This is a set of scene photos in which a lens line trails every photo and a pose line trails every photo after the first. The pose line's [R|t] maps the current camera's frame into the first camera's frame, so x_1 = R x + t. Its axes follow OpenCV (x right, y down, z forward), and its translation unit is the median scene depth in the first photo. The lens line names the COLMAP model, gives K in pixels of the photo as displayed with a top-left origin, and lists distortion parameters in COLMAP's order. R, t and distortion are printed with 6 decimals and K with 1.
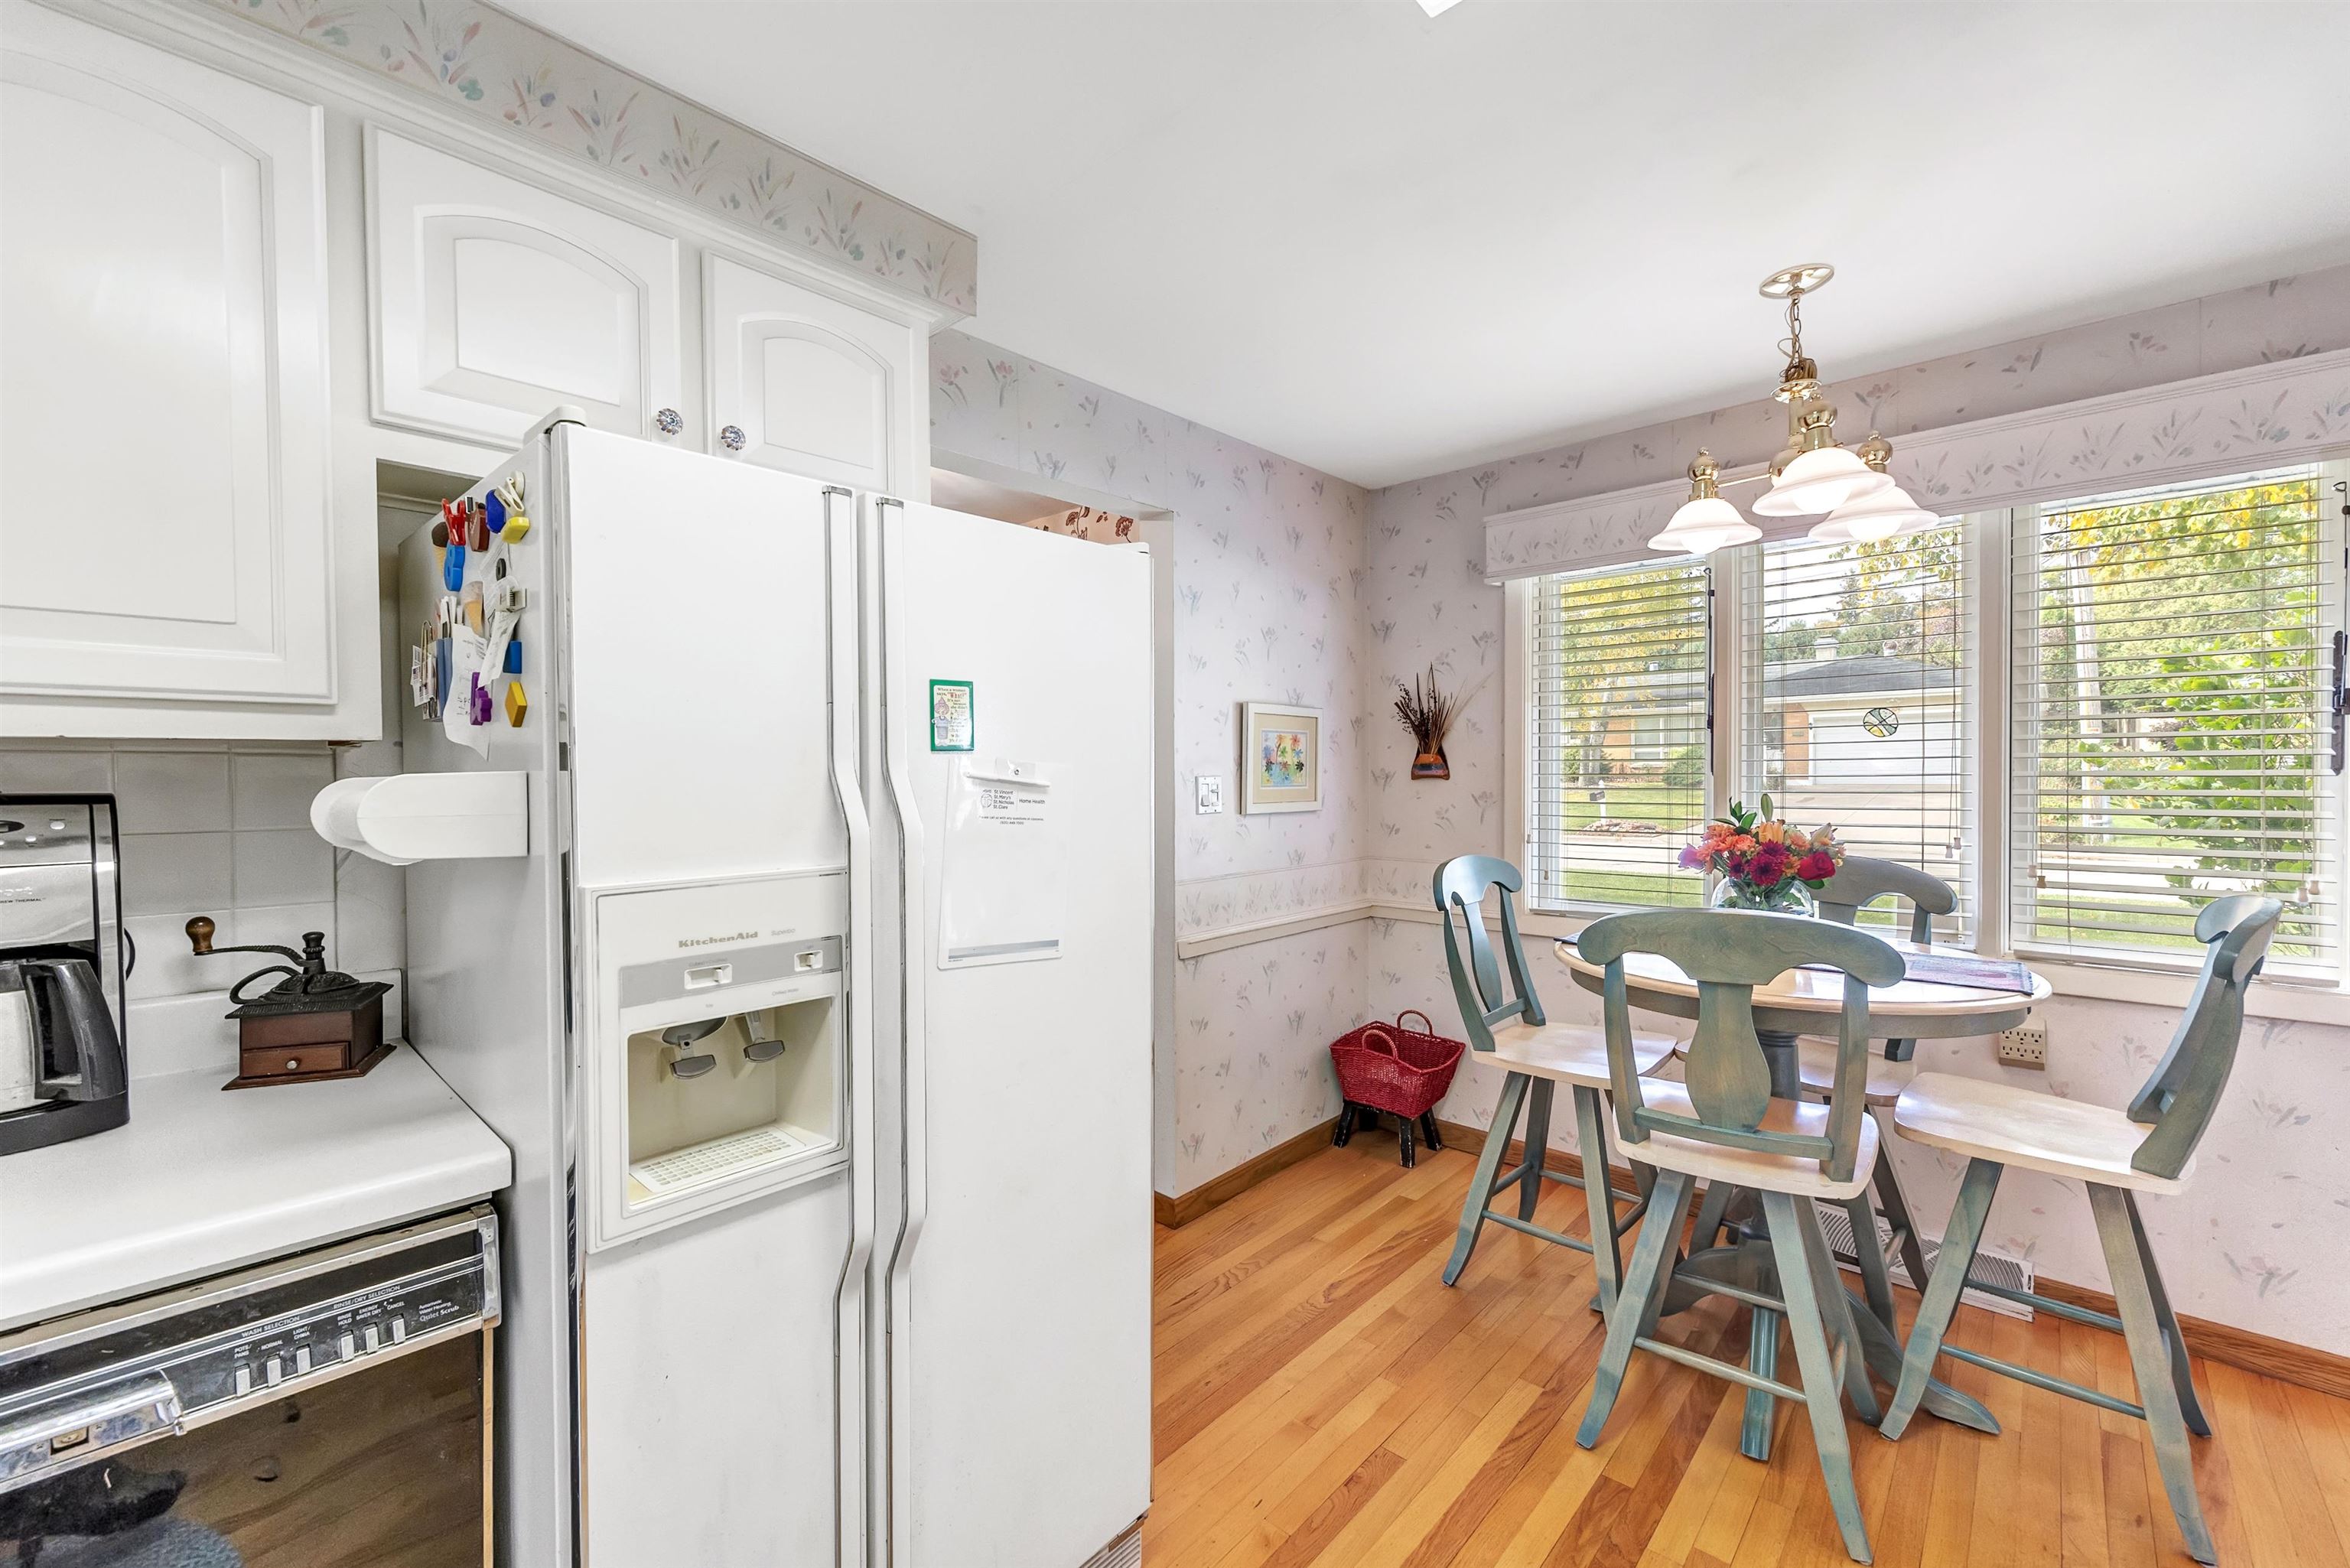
lens RADIAL K [[966.3, 0, 1175.0], [0, 966.3, 784.0], [0, 0, 1]] dist [0.009025, 0.000574]
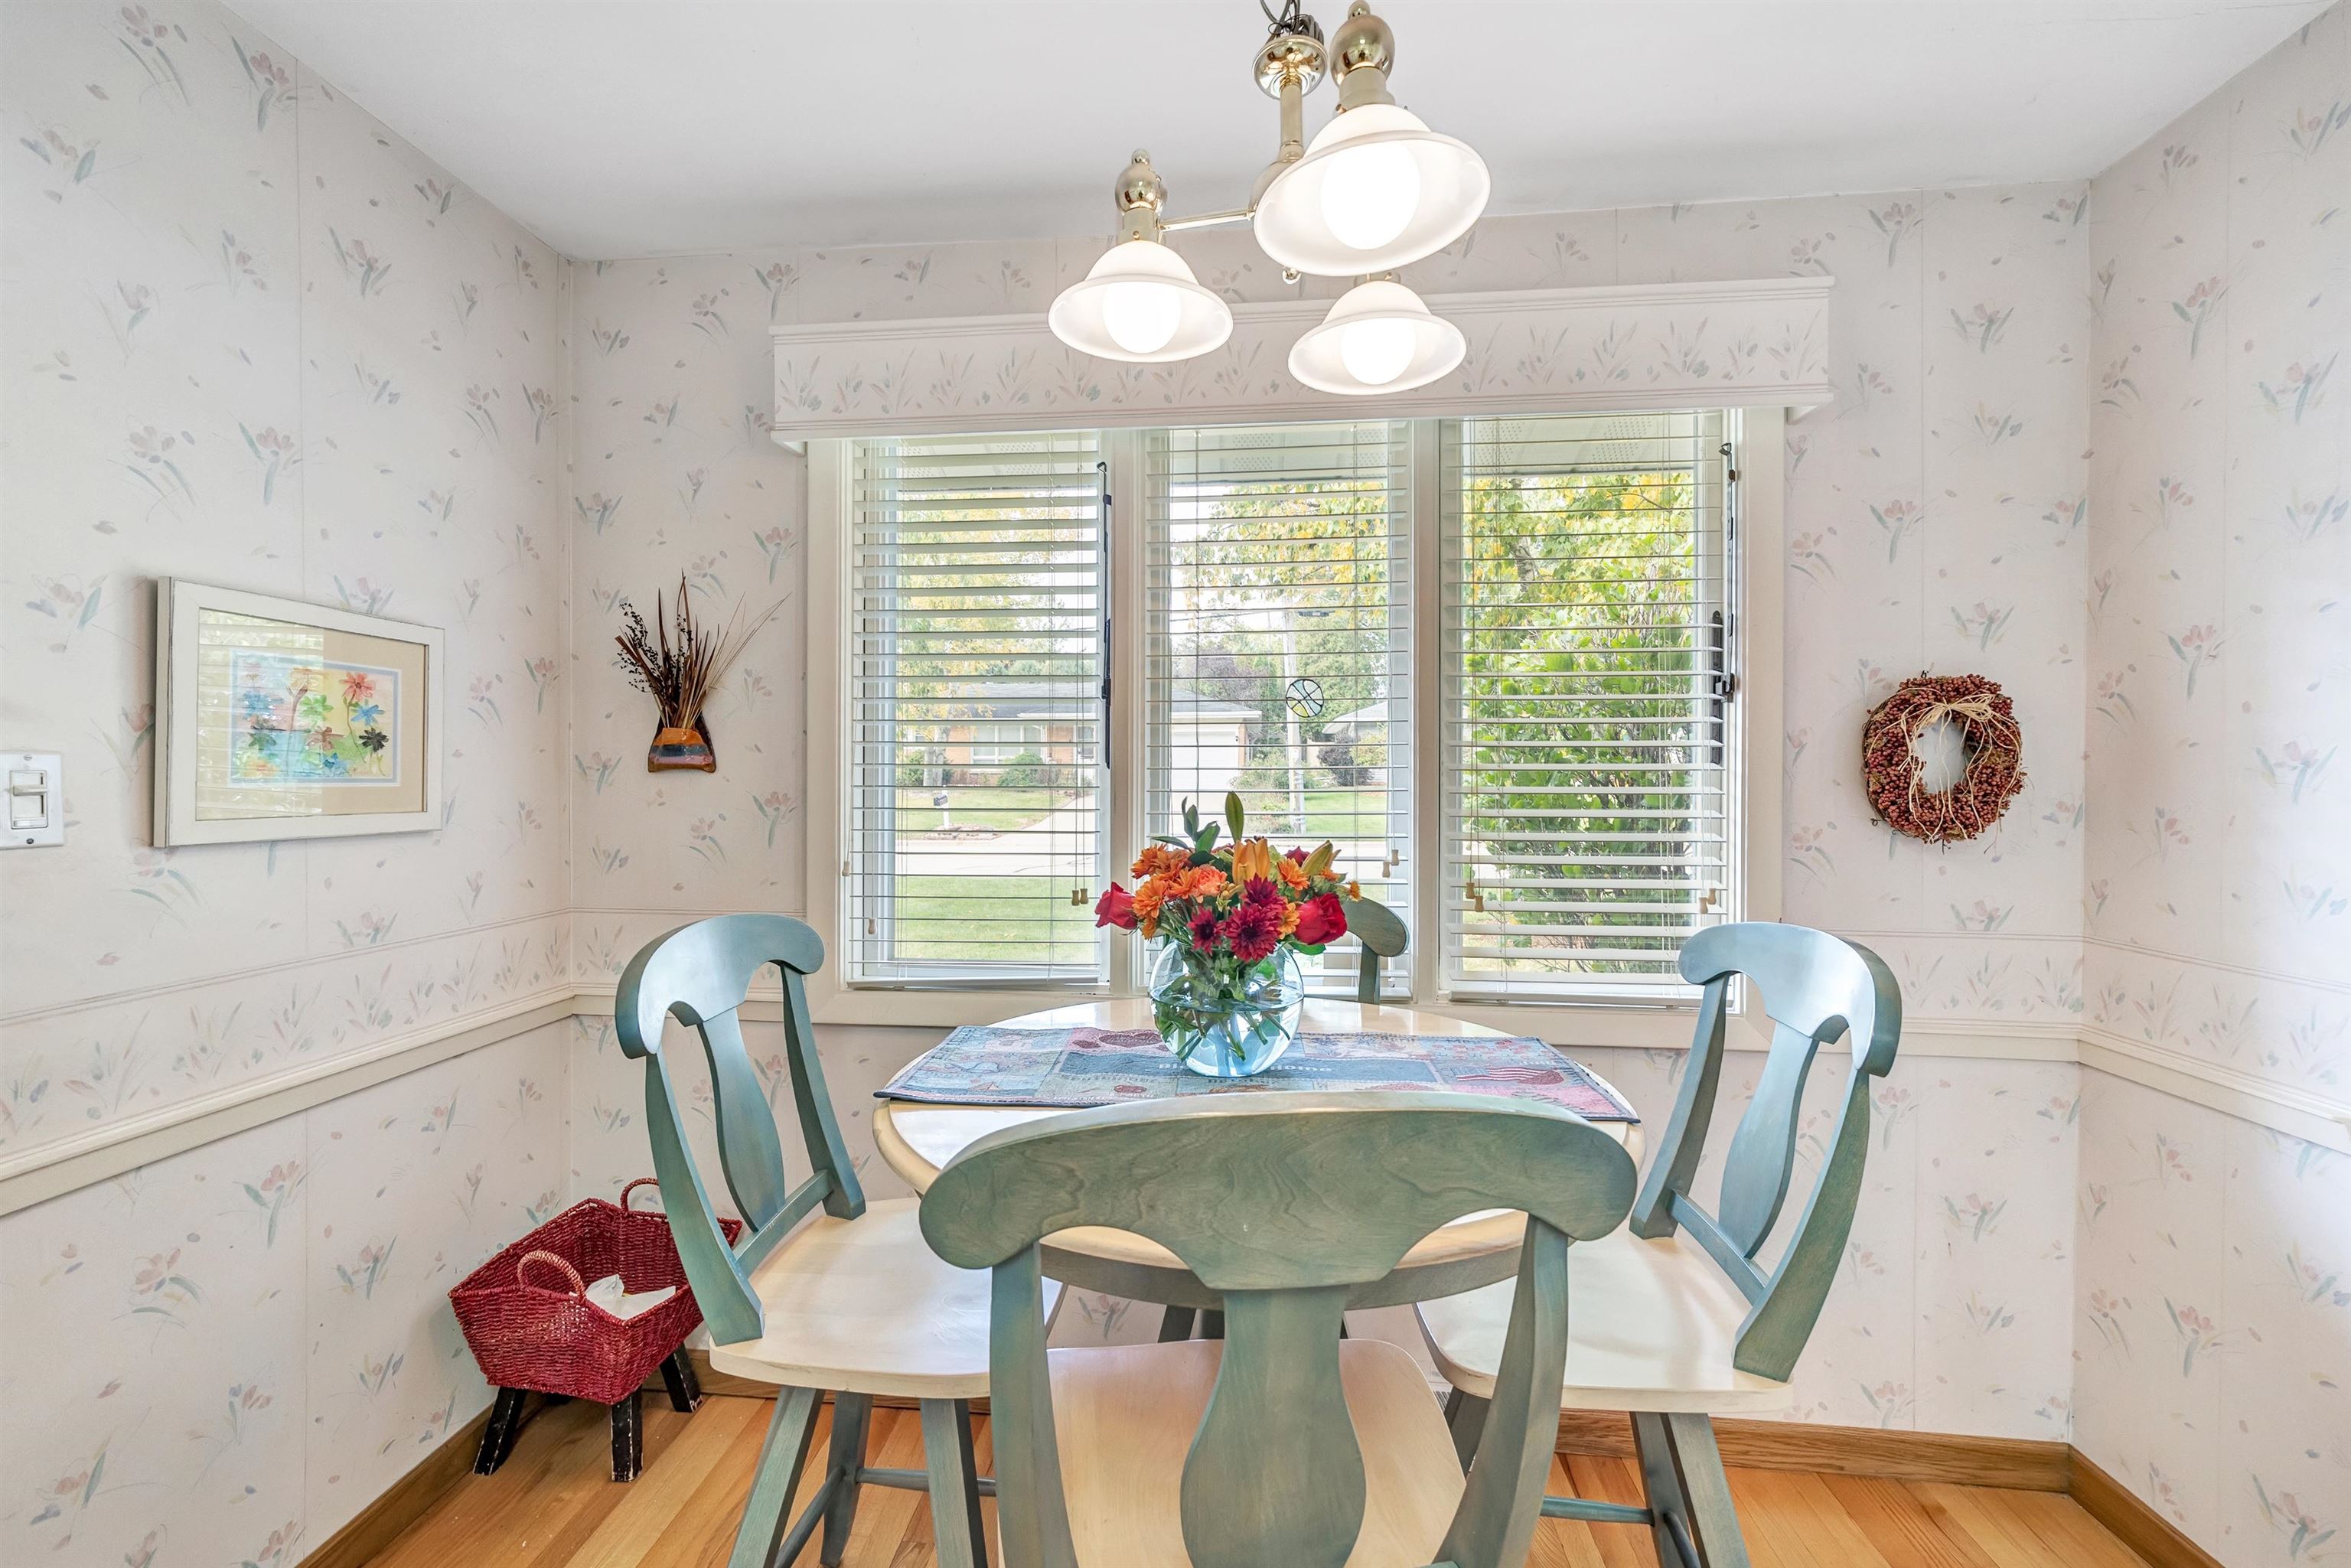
lens RADIAL K [[969.5, 0, 1165.0], [0, 969.5, 792.4], [0, 0, 1]] dist [0.001198, -0.000259]
pose [[0.802228, -0.001076, 0.597017, 0.157877], [-0.000970, 0.999995, 0.003107, 0.005749], [-0.597018, -0.003071, 0.802222, 0.378938]]
